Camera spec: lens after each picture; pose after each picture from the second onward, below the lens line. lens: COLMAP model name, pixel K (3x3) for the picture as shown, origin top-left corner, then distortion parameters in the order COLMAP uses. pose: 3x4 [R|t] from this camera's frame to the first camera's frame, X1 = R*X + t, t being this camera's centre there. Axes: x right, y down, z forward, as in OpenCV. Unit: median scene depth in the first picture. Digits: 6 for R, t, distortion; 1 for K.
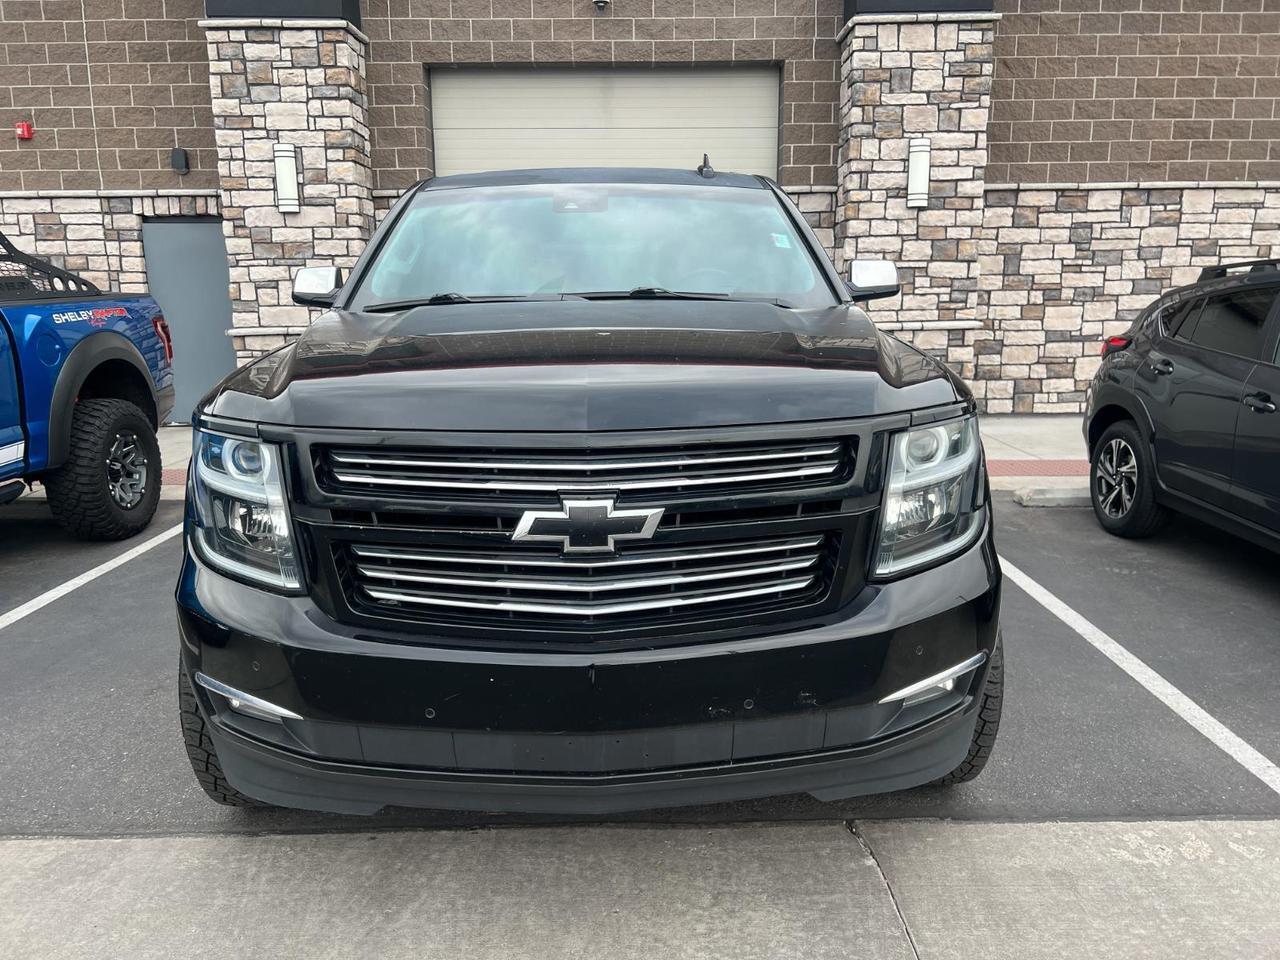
lens RADIAL K [[945.6, 0, 635.1], [0, 945.6, 476.1], [0, 0, 1]] dist [0.045975, -0.048153]
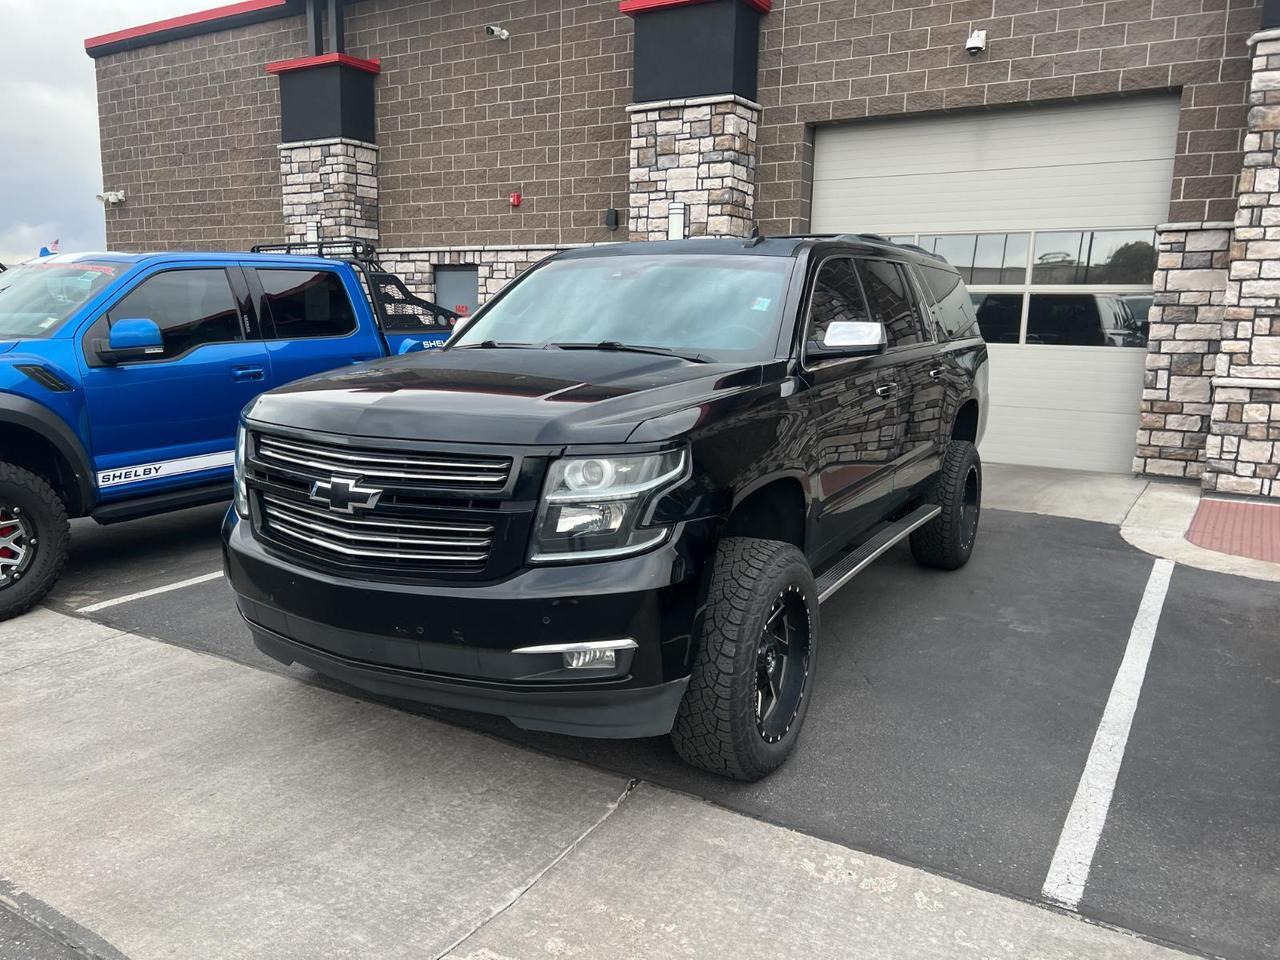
lens RADIAL K [[945.6, 0, 635.1], [0, 945.6, 476.1], [0, 0, 1]] dist [0.045975, -0.048153]
pose [[0.852102, 0.108857, -0.511930, 0.230198], [-0.124117, 0.992258, 0.004403, -0.009117], [0.508446, 0.059787, 0.859016, -0.022068]]
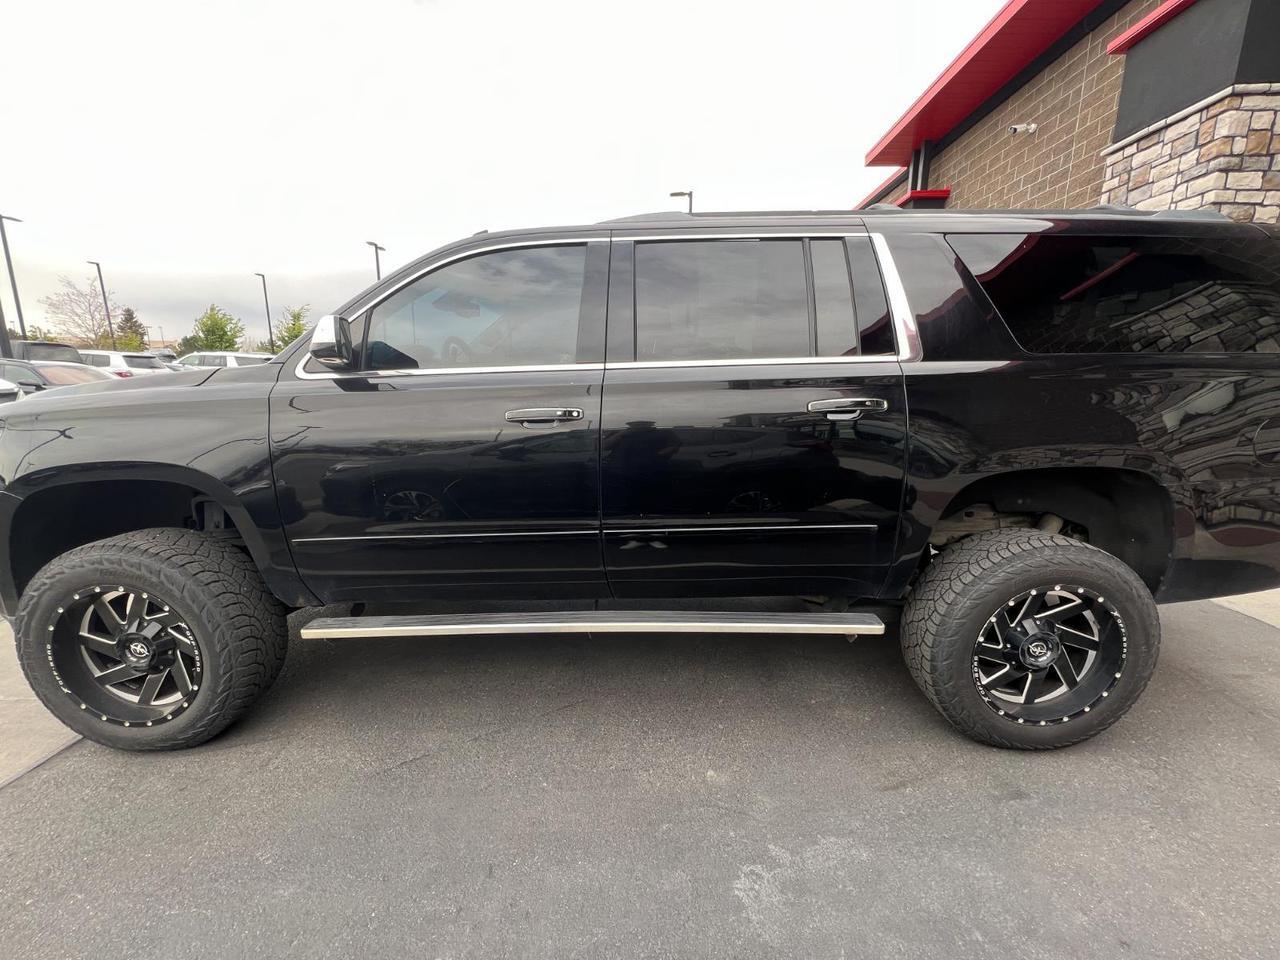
lens RADIAL K [[512.8, 0, 640.0], [0, 512.8, 480.0], [0, 0, 1]] dist [-0.007480, 0.000021]
pose [[-0.027624, 0.201807, -0.979036, 0.275228], [-0.195246, 0.959456, 0.203280, -0.087841], [0.980365, 0.196768, 0.012898, 0.484921]]
